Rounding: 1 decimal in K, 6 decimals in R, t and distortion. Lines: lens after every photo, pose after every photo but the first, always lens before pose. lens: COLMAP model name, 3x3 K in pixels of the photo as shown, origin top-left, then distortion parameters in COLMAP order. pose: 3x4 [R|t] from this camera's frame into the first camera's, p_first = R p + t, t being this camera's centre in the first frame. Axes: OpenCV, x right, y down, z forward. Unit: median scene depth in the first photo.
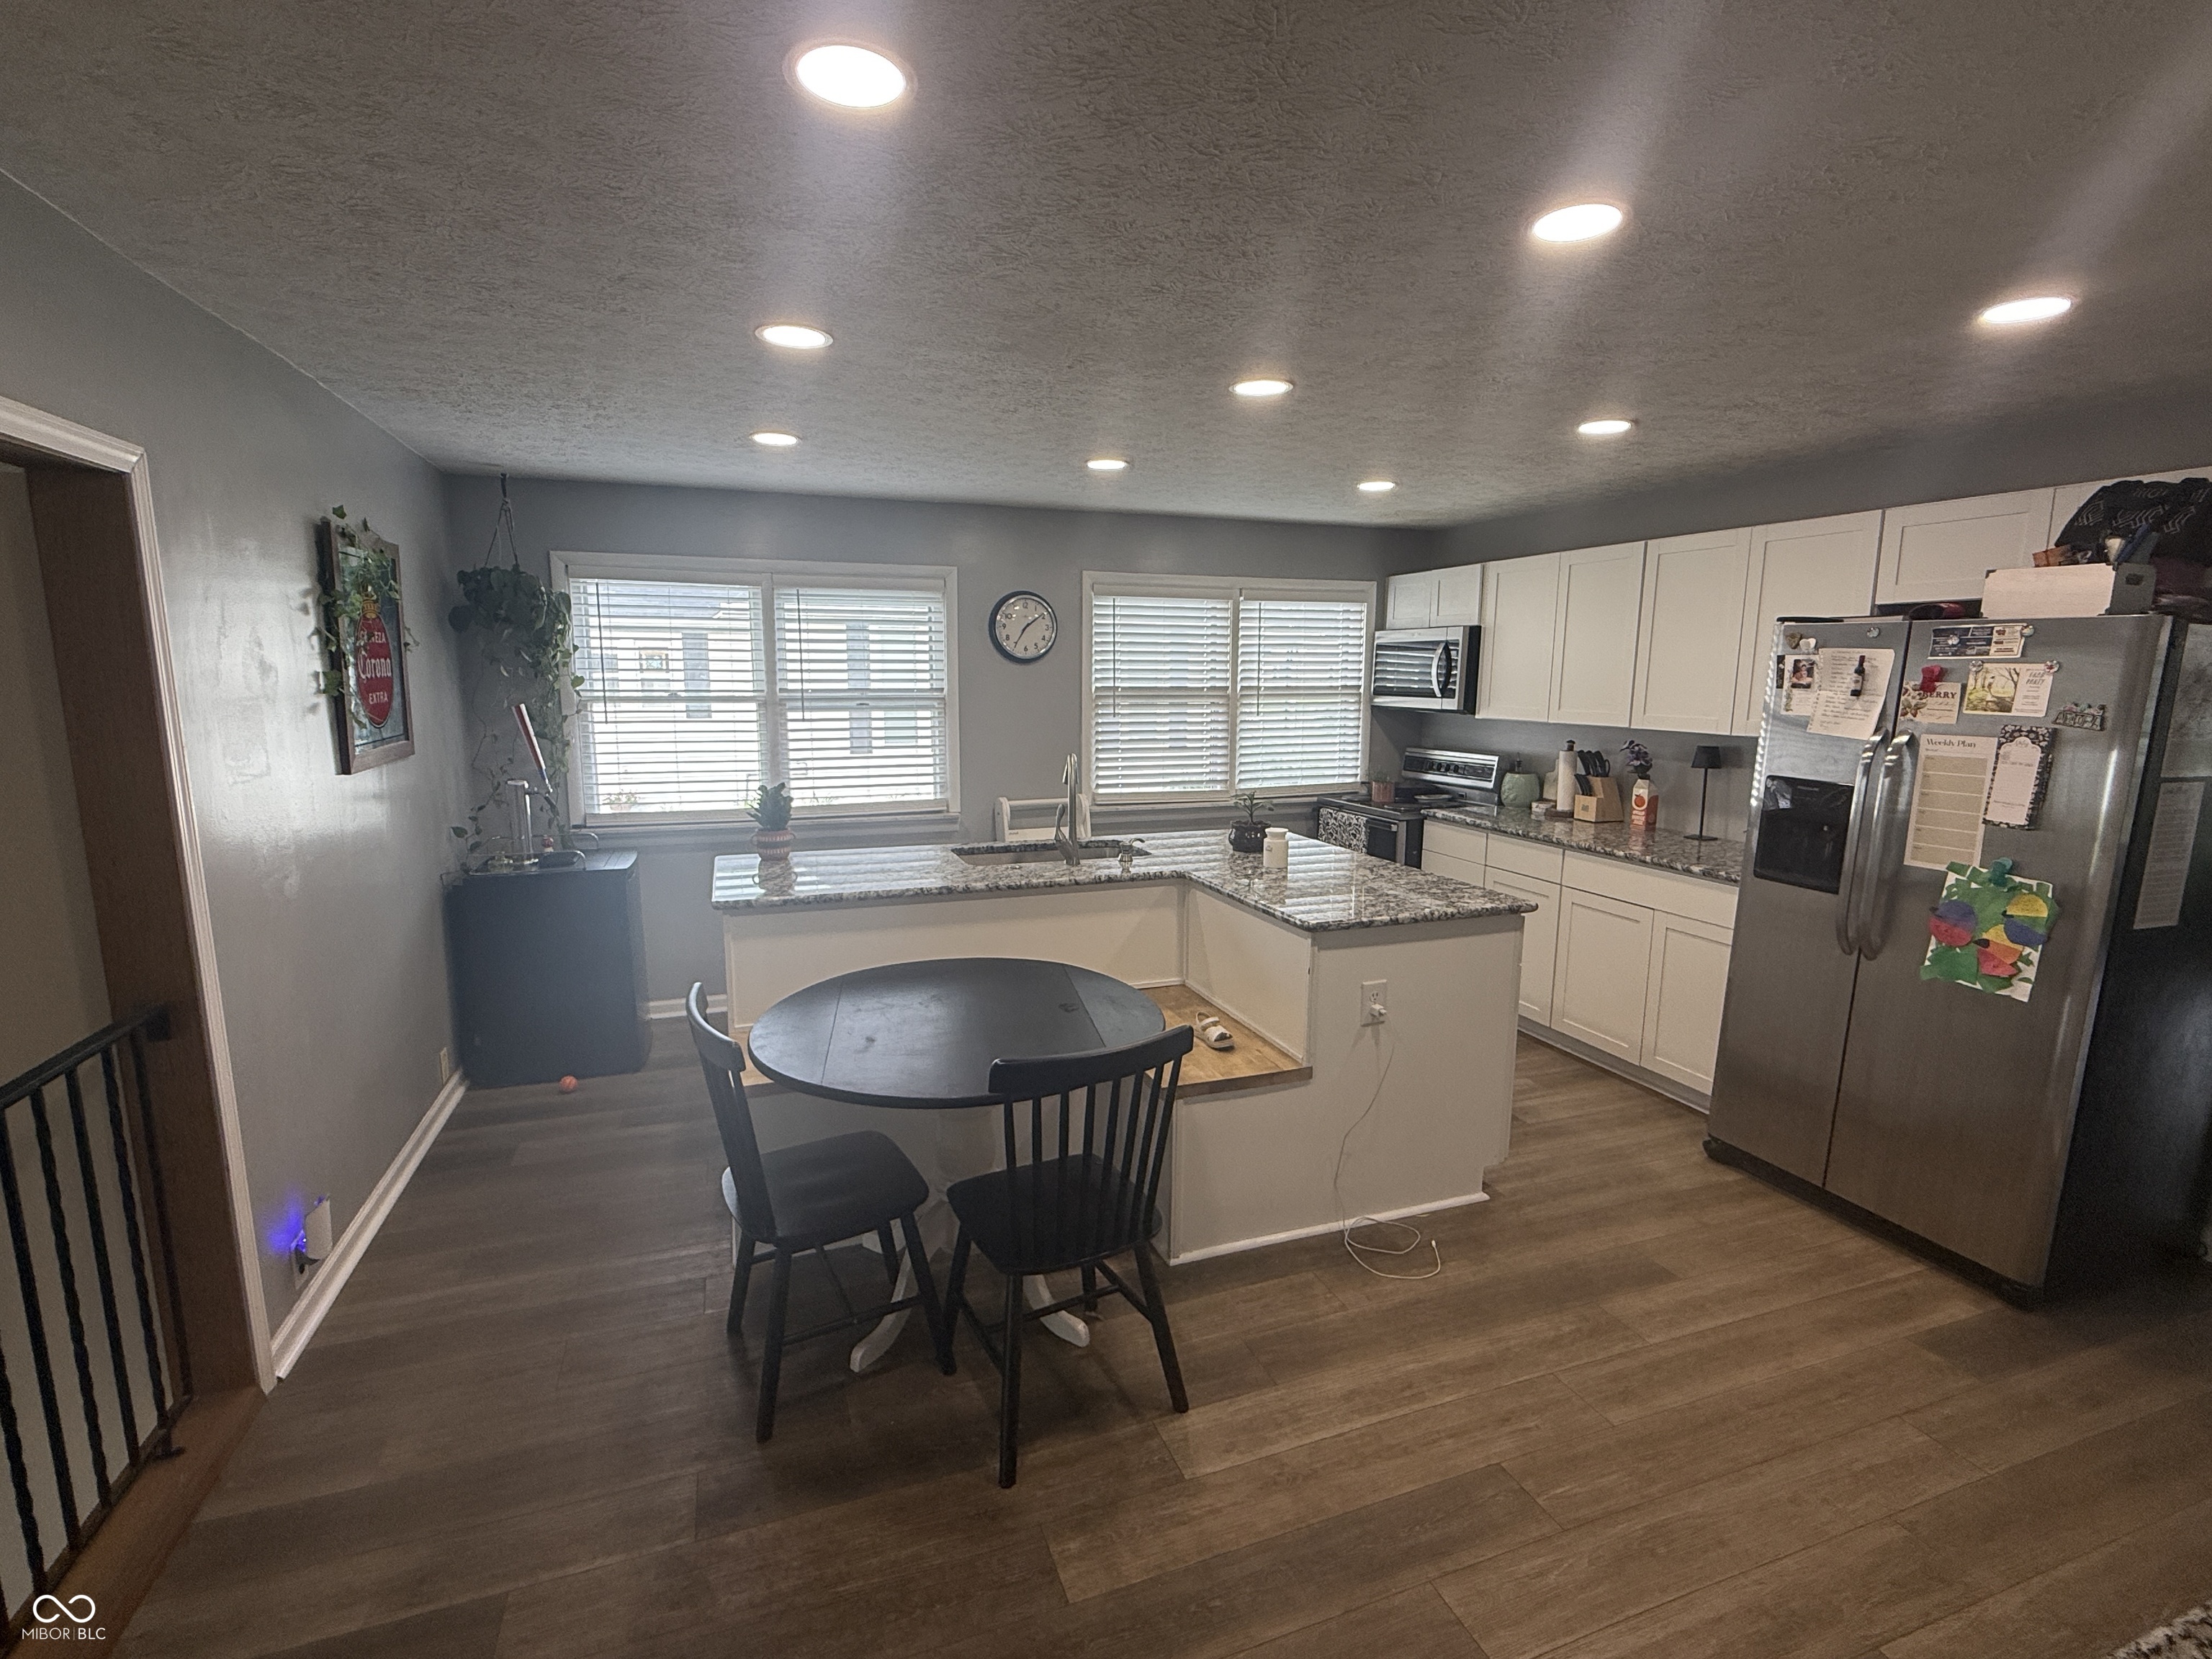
lens RADIAL K [[1024.2, 0, 1101.3], [0, 1024.2, 835.1], [0, 0, 1]] dist [-0.012342, 0.000235]
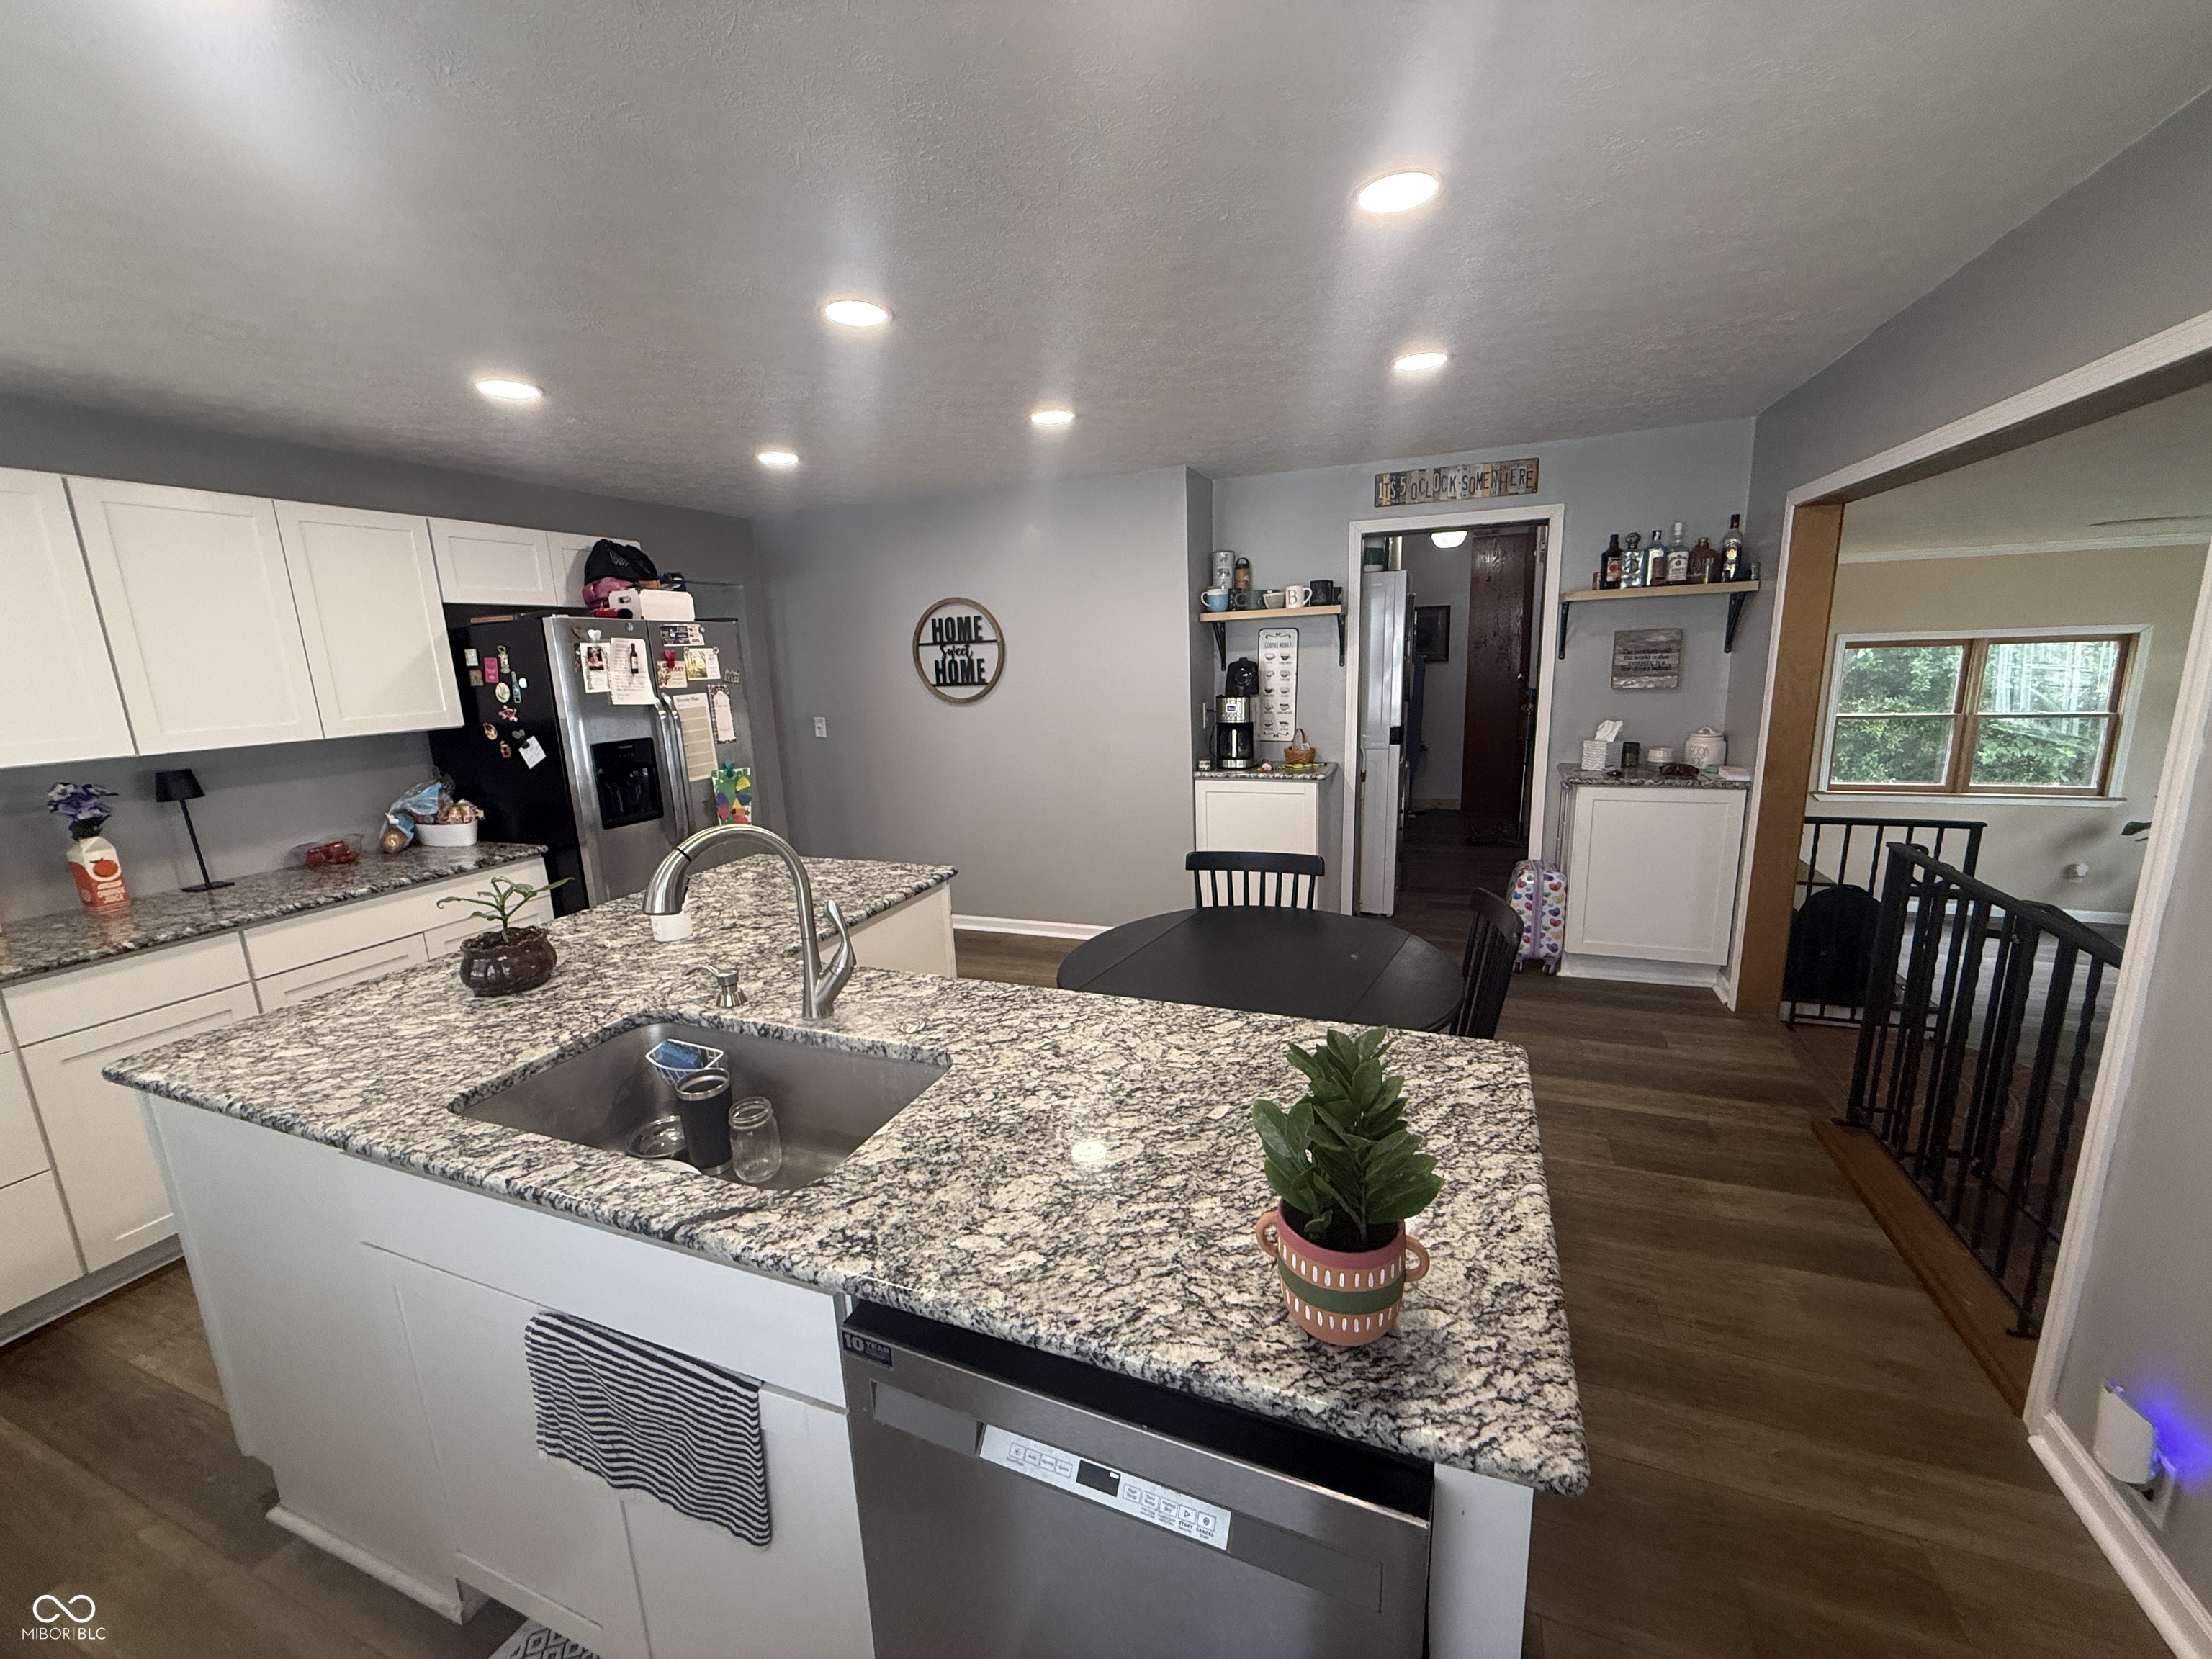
lens RADIAL K [[870.8, 0, 1100.3], [0, 870.8, 831.3], [0, 0, 1]] dist [0.000407, 0.000203]
pose [[-0.743855, -0.111908, 0.658905, -0.381074], [0.143415, 0.936189, 0.320908, -0.164524], [-0.652772, 0.333206, -0.680340, 1.069189]]
